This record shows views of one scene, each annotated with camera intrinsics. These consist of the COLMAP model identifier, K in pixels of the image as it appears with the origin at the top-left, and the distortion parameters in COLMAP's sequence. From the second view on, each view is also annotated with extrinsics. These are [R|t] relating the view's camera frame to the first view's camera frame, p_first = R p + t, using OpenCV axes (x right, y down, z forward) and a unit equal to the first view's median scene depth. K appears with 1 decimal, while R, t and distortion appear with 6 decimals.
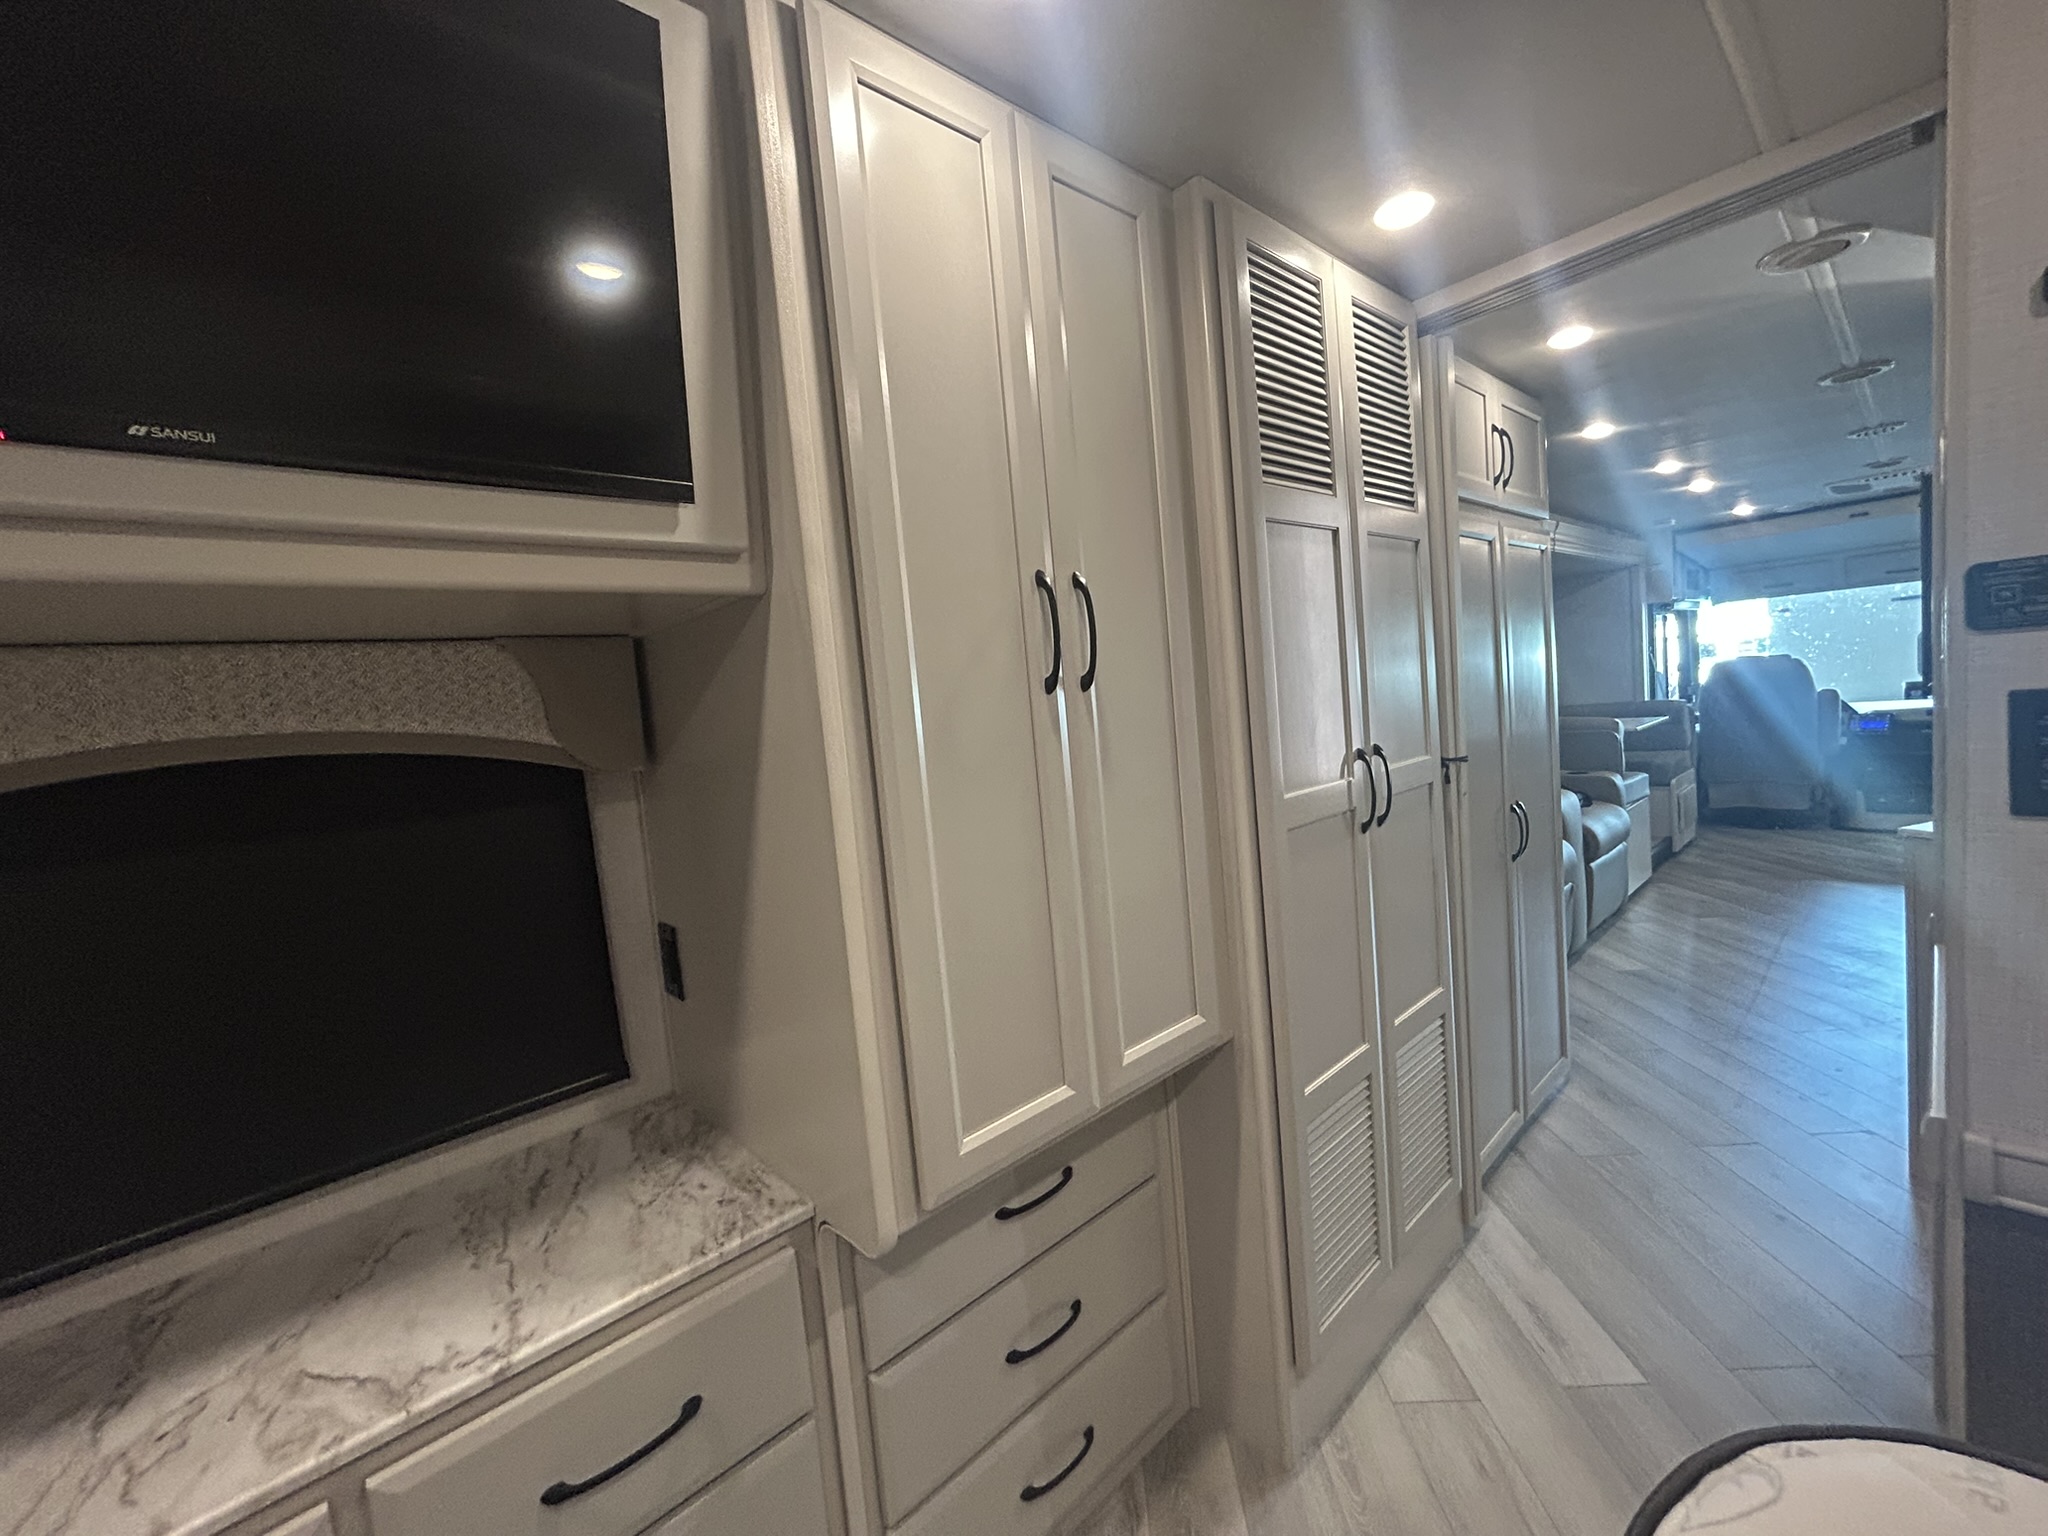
lens RADIAL K [[824.2, 0, 1019.9], [0, 824.2, 760.1], [0, 0, 1]] dist [-0.001834, 0.000047]
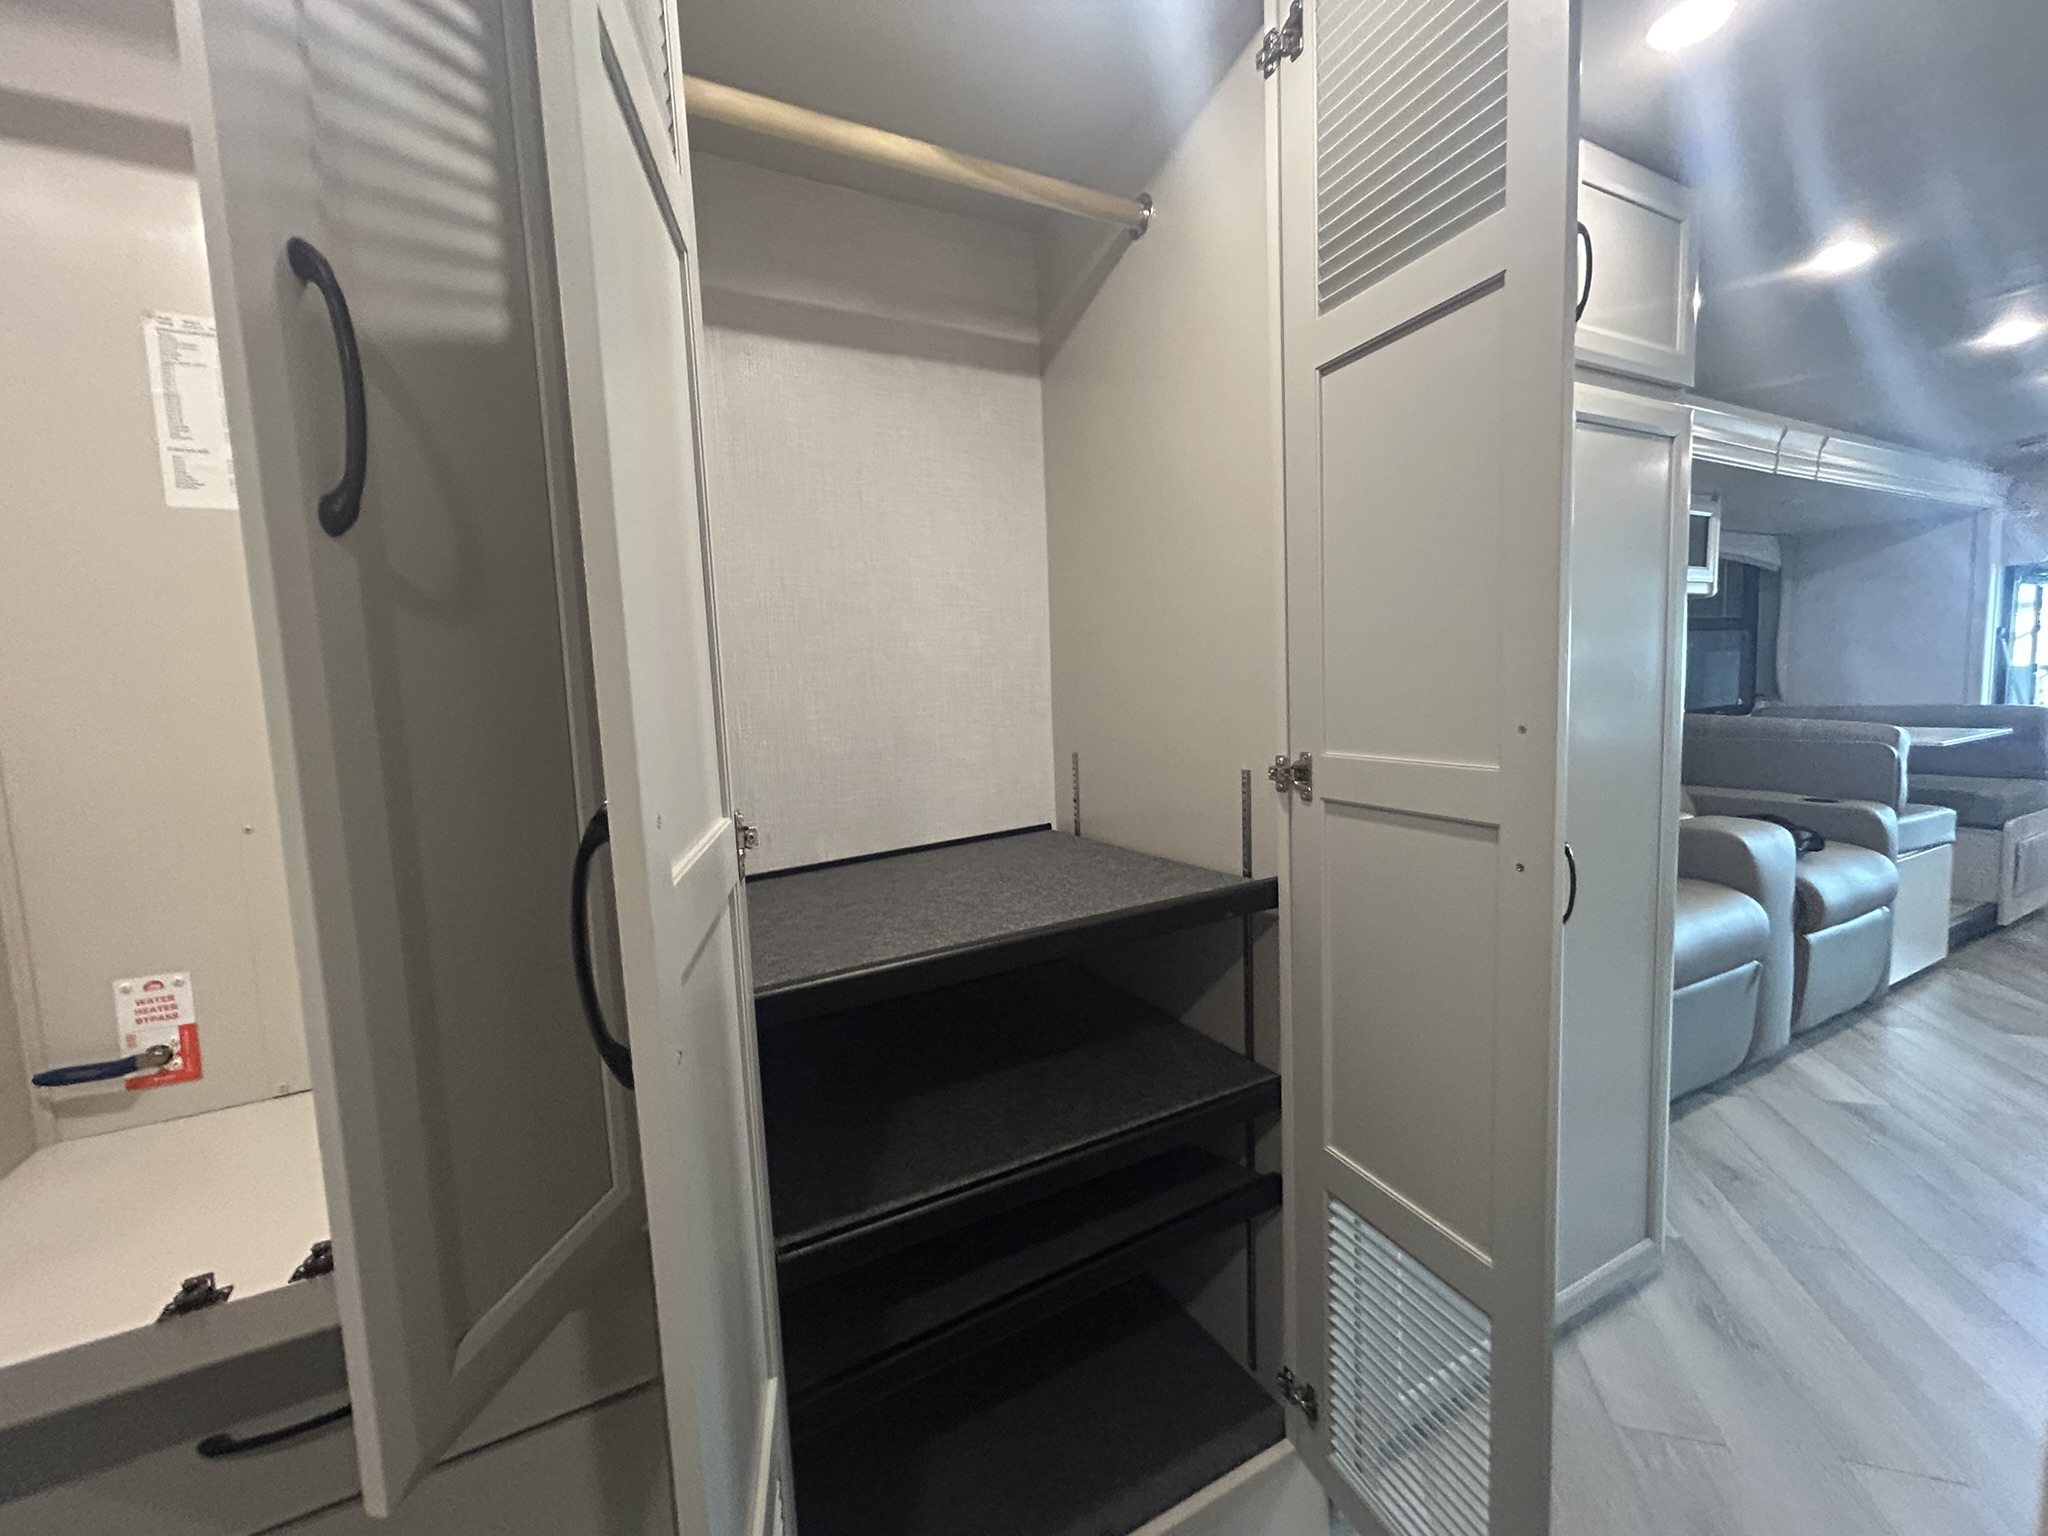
lens RADIAL K [[824.2, 0, 1019.9], [0, 824.2, 760.1], [0, 0, 1]] dist [-0.001834, 0.000047]
pose [[0.966996, 0.071656, -0.244509, 0.197379], [-0.062537, 0.997034, 0.044868, -0.008055], [0.246999, -0.028097, 0.968608, 0.164818]]
